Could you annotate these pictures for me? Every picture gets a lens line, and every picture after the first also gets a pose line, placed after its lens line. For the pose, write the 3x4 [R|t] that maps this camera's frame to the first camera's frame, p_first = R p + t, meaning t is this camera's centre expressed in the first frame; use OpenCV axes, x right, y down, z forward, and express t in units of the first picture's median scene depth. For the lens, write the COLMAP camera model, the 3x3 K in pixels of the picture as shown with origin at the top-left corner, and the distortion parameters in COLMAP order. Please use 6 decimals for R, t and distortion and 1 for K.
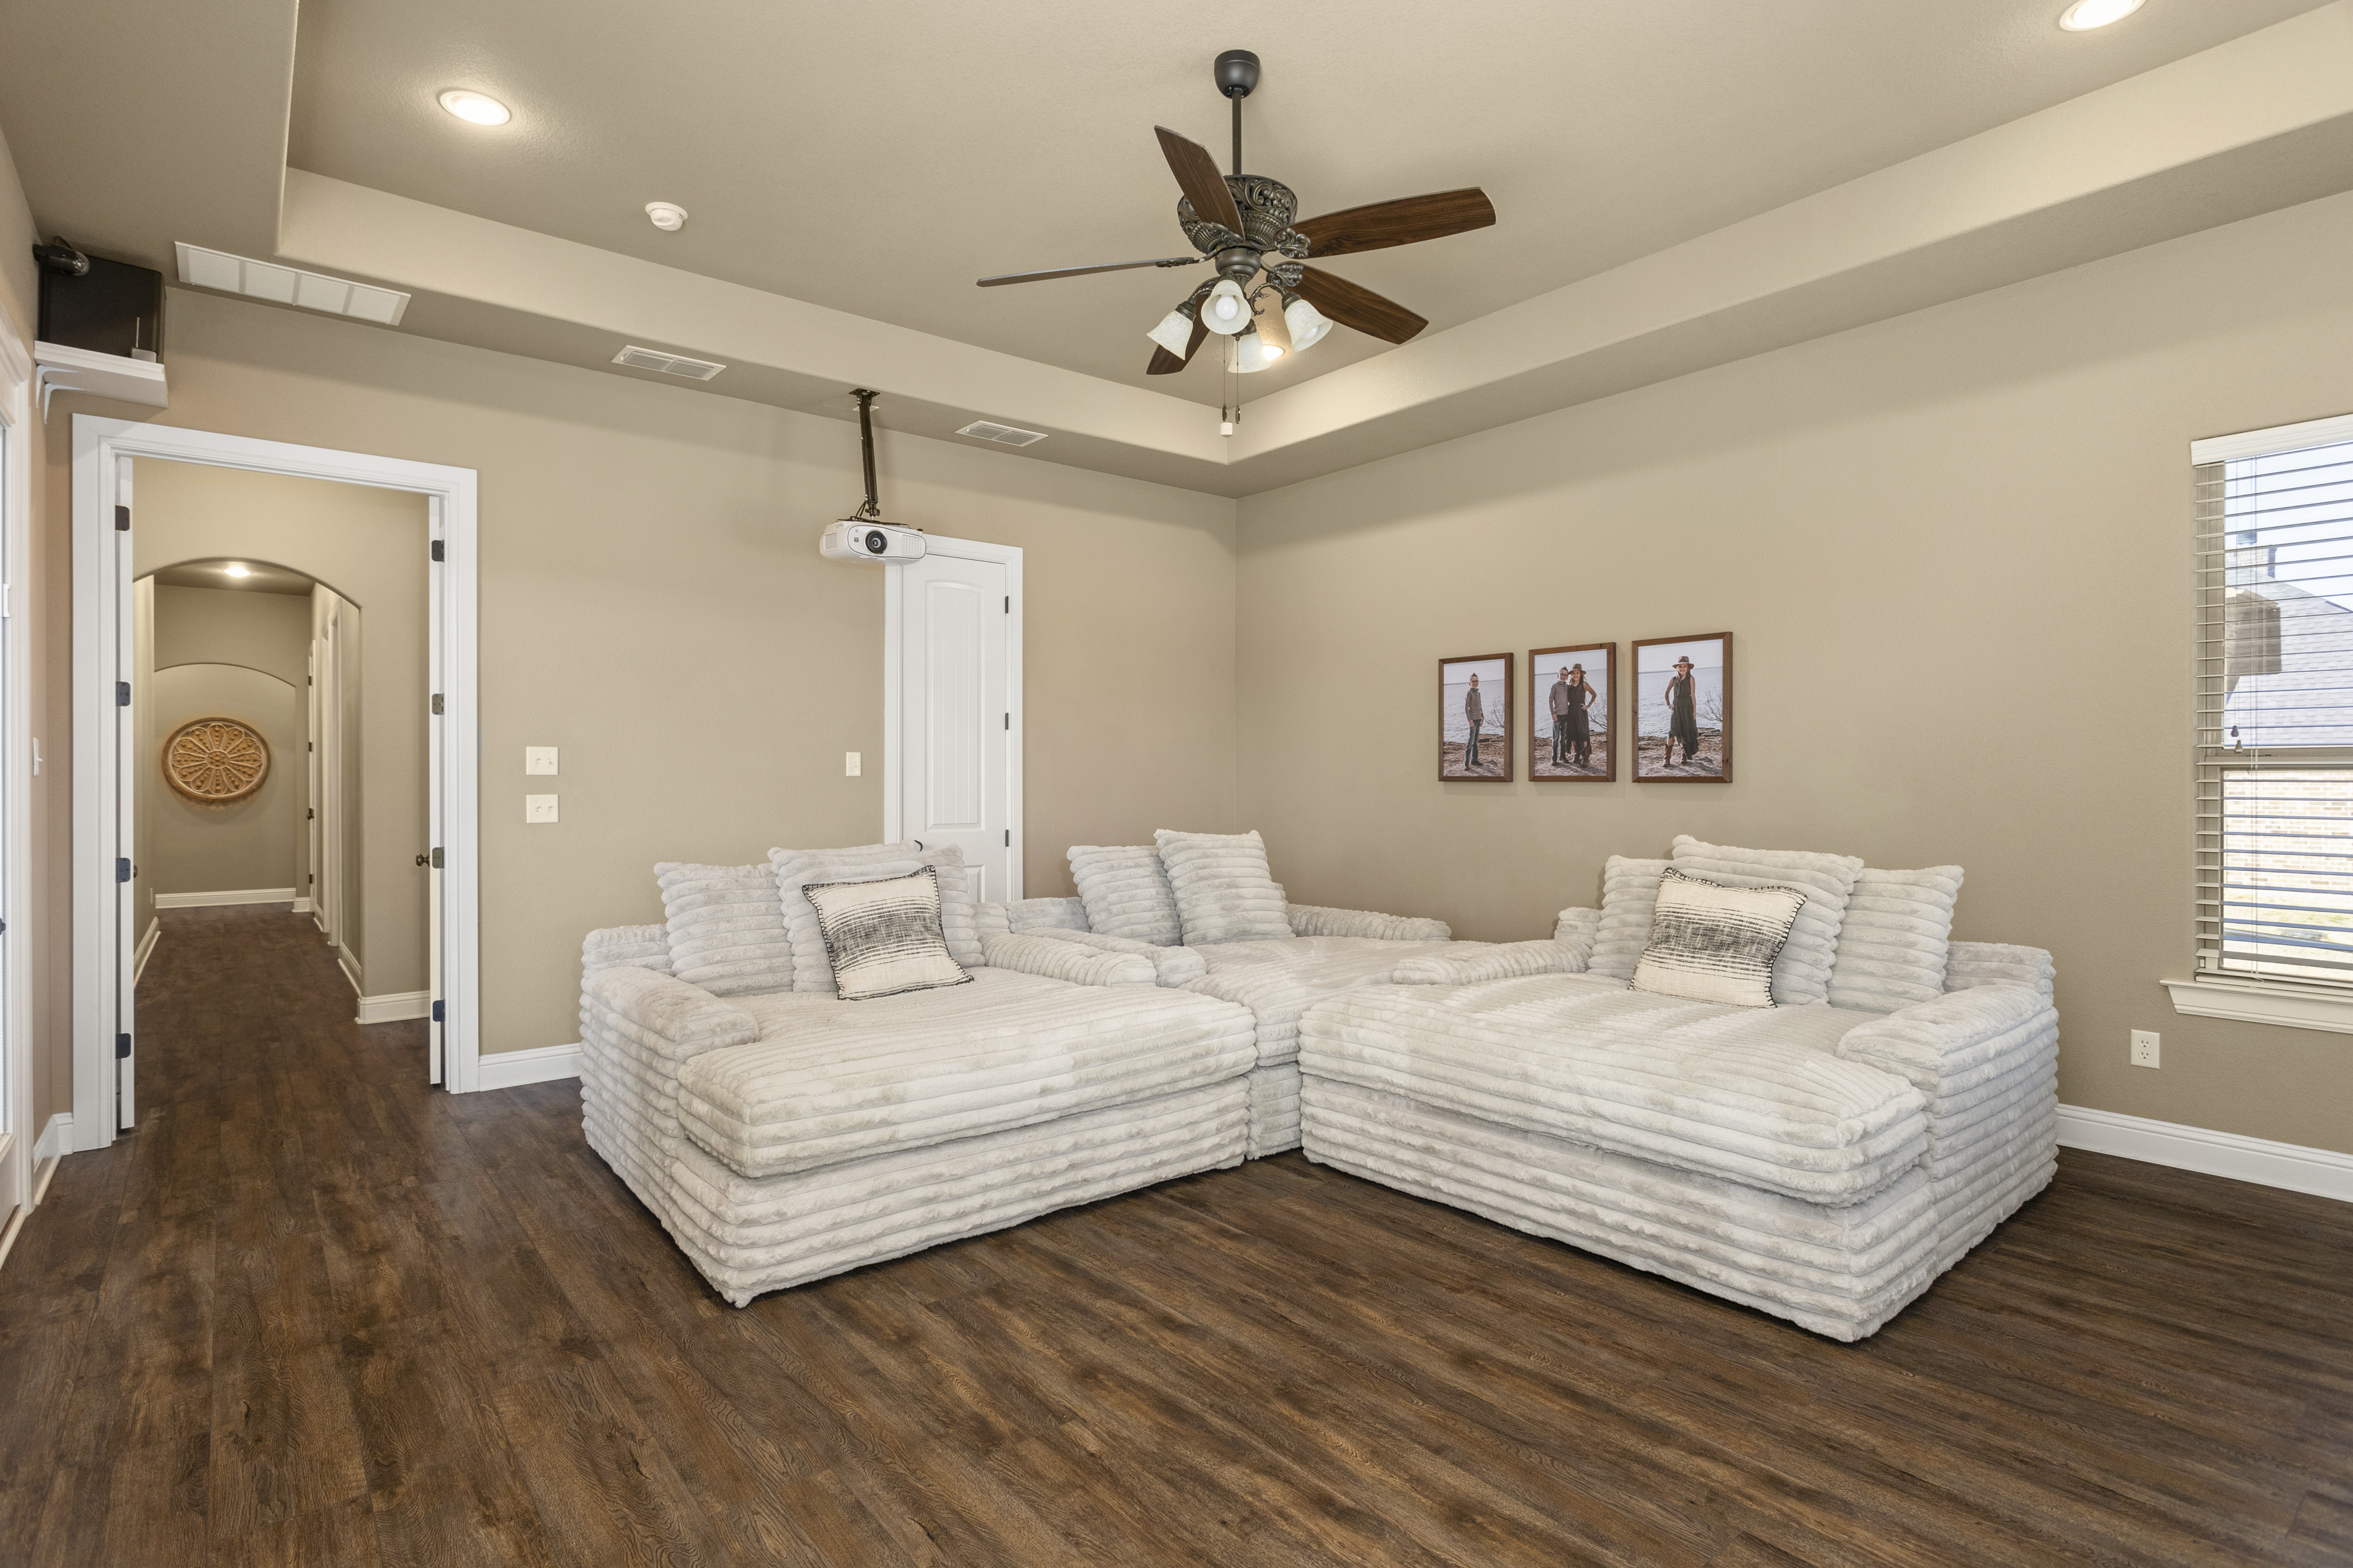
lens RADIAL K [[1172.0, 0, 1167.7], [0, 1172.0, 775.4], [0, 0, 1]] dist [-0.053727, 0.029617]
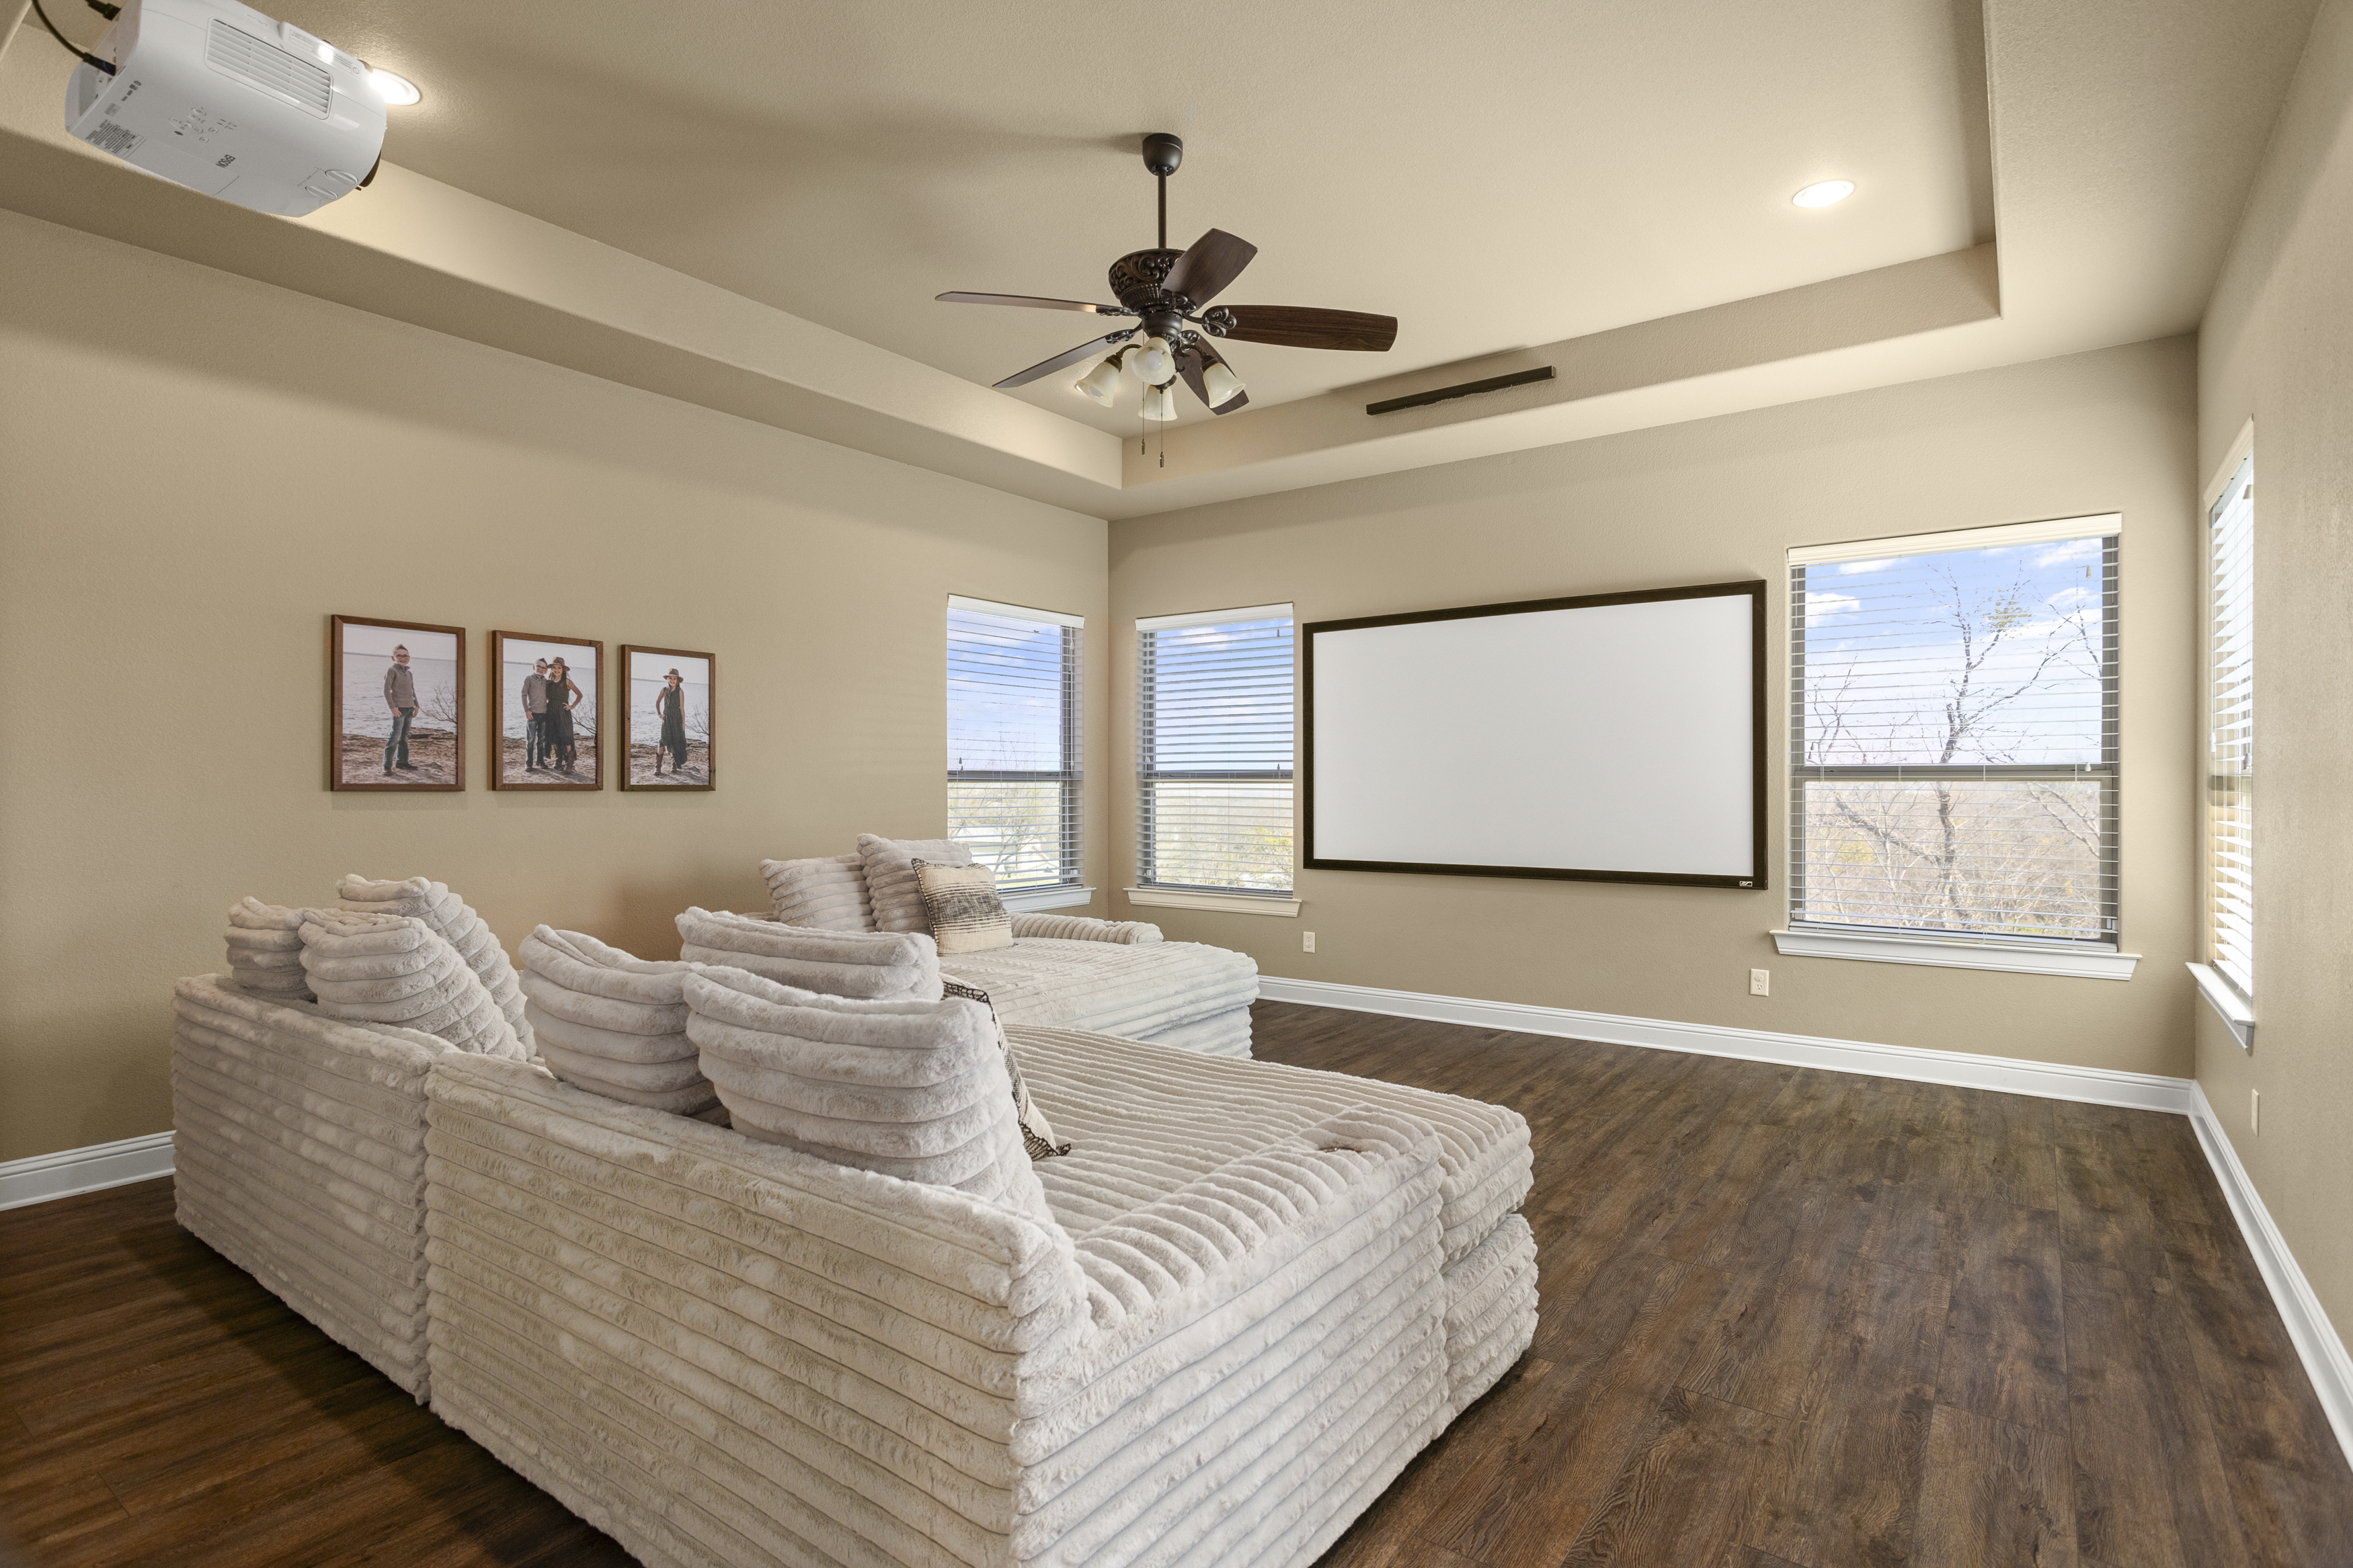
lens RADIAL K [[1172.0, 0, 1167.7], [0, 1172.0, 775.4], [0, 0, 1]] dist [-0.053727, 0.029617]
pose [[-0.242566, 0.012723, 0.970051, -0.638982], [-0.000808, 0.999911, -0.013317, 0.005578], [-0.970134, -0.004014, -0.242534, 0.792522]]
